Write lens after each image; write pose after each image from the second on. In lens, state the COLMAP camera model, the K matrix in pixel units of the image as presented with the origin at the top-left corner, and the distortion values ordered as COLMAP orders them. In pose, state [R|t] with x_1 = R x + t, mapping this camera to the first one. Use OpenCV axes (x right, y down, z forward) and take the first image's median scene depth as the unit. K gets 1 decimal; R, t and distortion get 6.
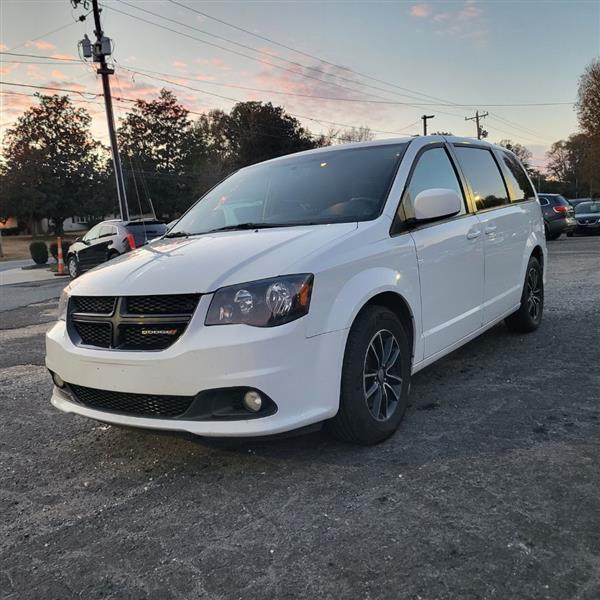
lens RADIAL K [[616.4, 0, 292.4], [0, 616.4, 289.2], [0, 0, 1]] dist [0.024139, -0.013893]
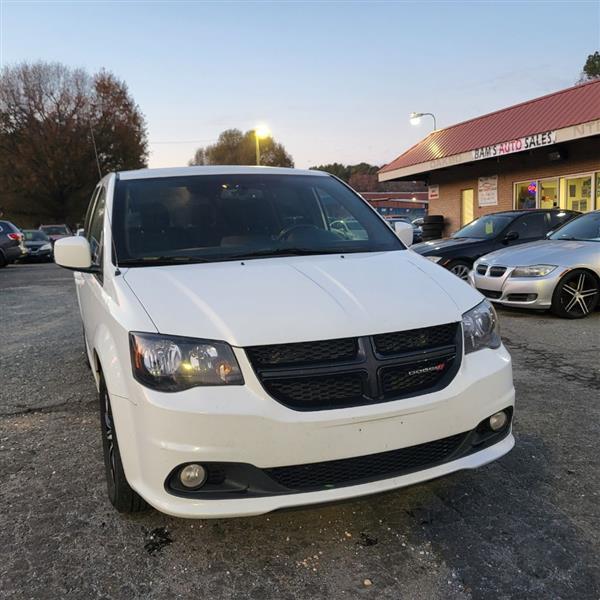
lens RADIAL K [[616.4, 0, 292.4], [0, 616.4, 289.2], [0, 0, 1]] dist [0.024139, -0.013893]
pose [[0.565456, -0.031997, 0.824158, -0.047859], [0.067614, 0.997682, -0.007656, -0.002403], [-0.822003, 0.060054, 0.566308, 0.029214]]
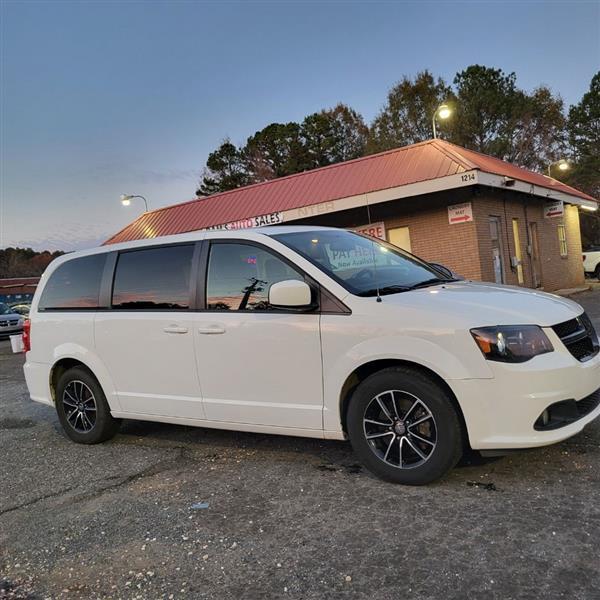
lens RADIAL K [[616.4, 0, 292.4], [0, 616.4, 289.2], [0, 0, 1]] dist [0.024139, -0.013893]
pose [[0.003193, 0.060635, 0.998155, -0.076803], [0.191447, 0.979660, -0.060124, -0.003934], [-0.981498, 0.191286, -0.008480, 0.076210]]
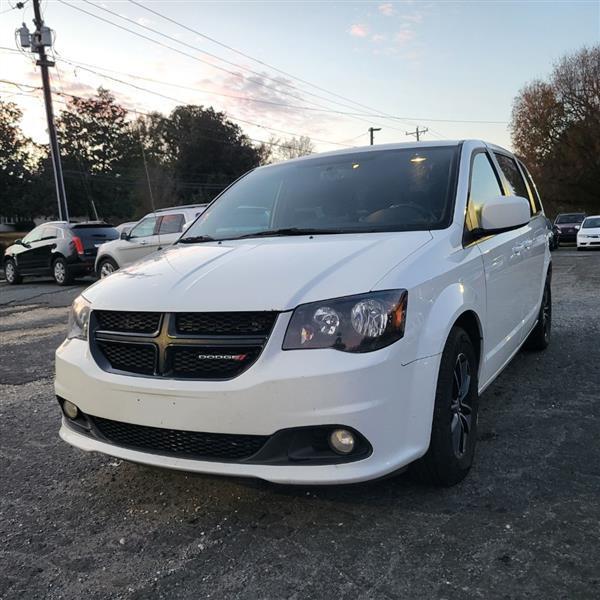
lens RADIAL K [[617.1, 0, 300.0], [0, 617.1, 300.0], [0, 0, 1]] dist [0.022236, -0.015530]
pose [[0.993037, 0.016187, 0.116687, -0.009481], [-0.016564, 0.999860, 0.002257, -0.000463], [-0.116634, -0.004174, 0.993166, 0.007625]]
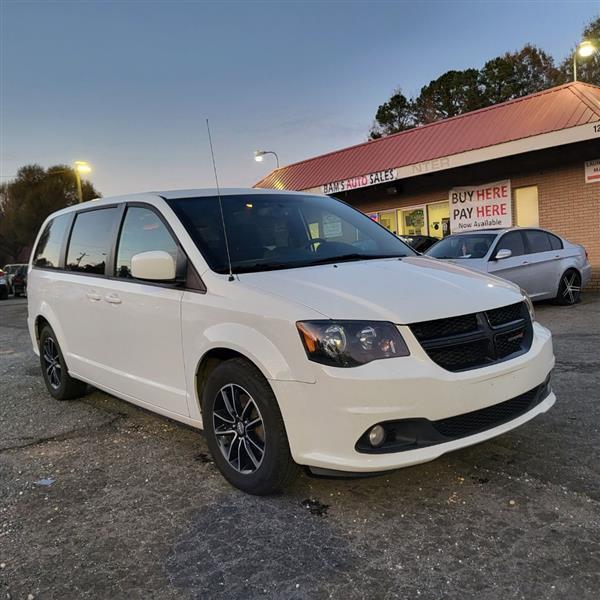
lens RADIAL K [[616.5, 0, 296.2], [0, 616.5, 297.9], [0, 0, 1]] dist [0.026964, -0.026627]
pose [[0.283760, -0.015254, 0.958774, -0.064669], [0.131138, 0.991096, -0.023044, -0.001362], [-0.949886, 0.132271, 0.283234, 0.047532]]
